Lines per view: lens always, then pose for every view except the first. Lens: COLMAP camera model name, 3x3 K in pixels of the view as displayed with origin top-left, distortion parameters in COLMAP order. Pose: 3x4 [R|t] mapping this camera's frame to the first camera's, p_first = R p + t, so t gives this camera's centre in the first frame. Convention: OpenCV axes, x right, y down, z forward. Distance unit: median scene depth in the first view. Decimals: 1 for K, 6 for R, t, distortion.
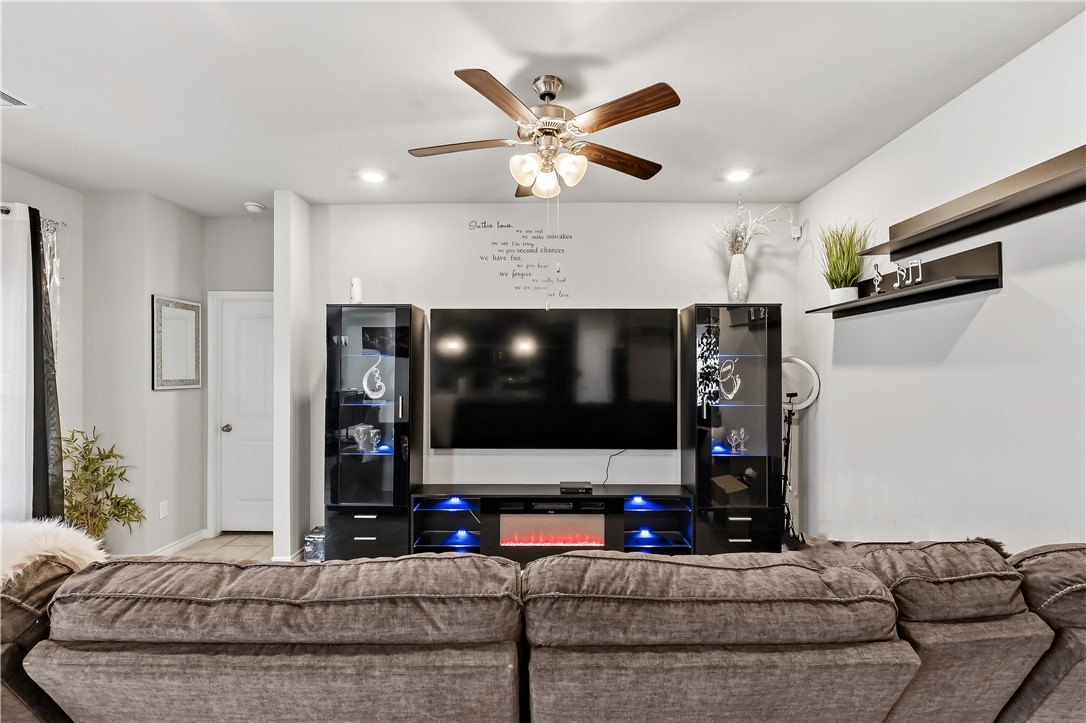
lens RADIAL K [[505.5, 0, 541.1], [0, 505.5, 371.4], [0, 0, 1]] dist [-0.005532, 0.000319]
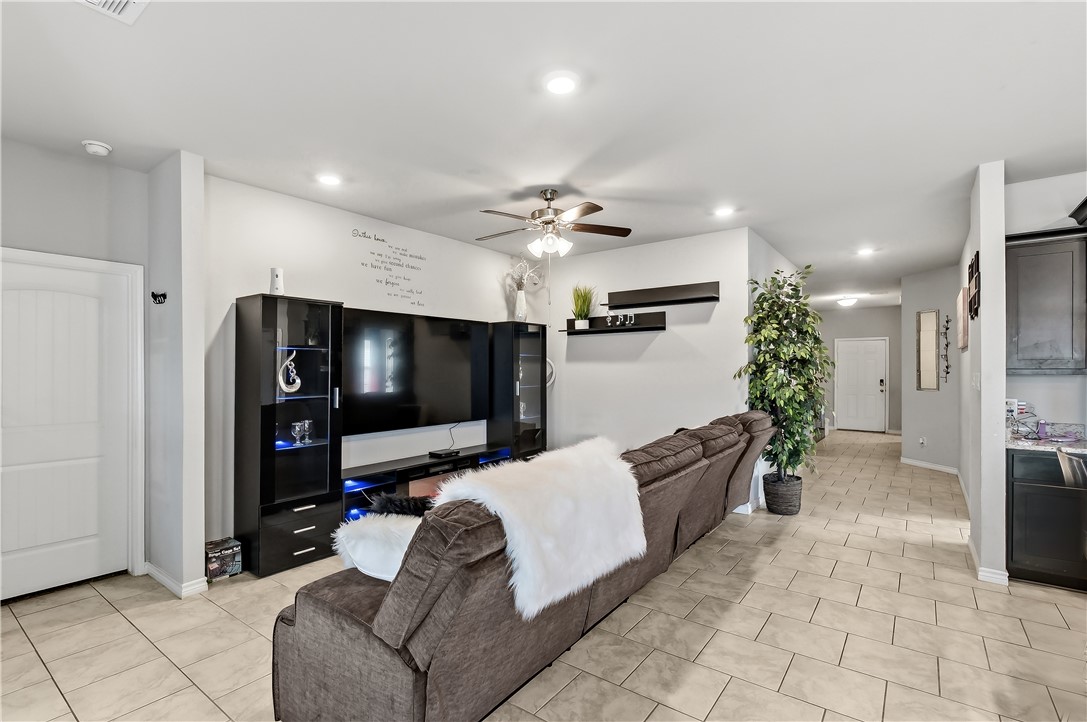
lens RADIAL K [[506.0, 0, 539.6], [0, 506.0, 368.0], [0, 0, 1]] dist [-0.005532, 0.000319]
pose [[0.592926, -0.003001, 0.805251, -0.834768], [0.003565, 0.999993, 0.001102, 0.007059], [-0.805249, 0.002217, 0.592933, 0.018250]]
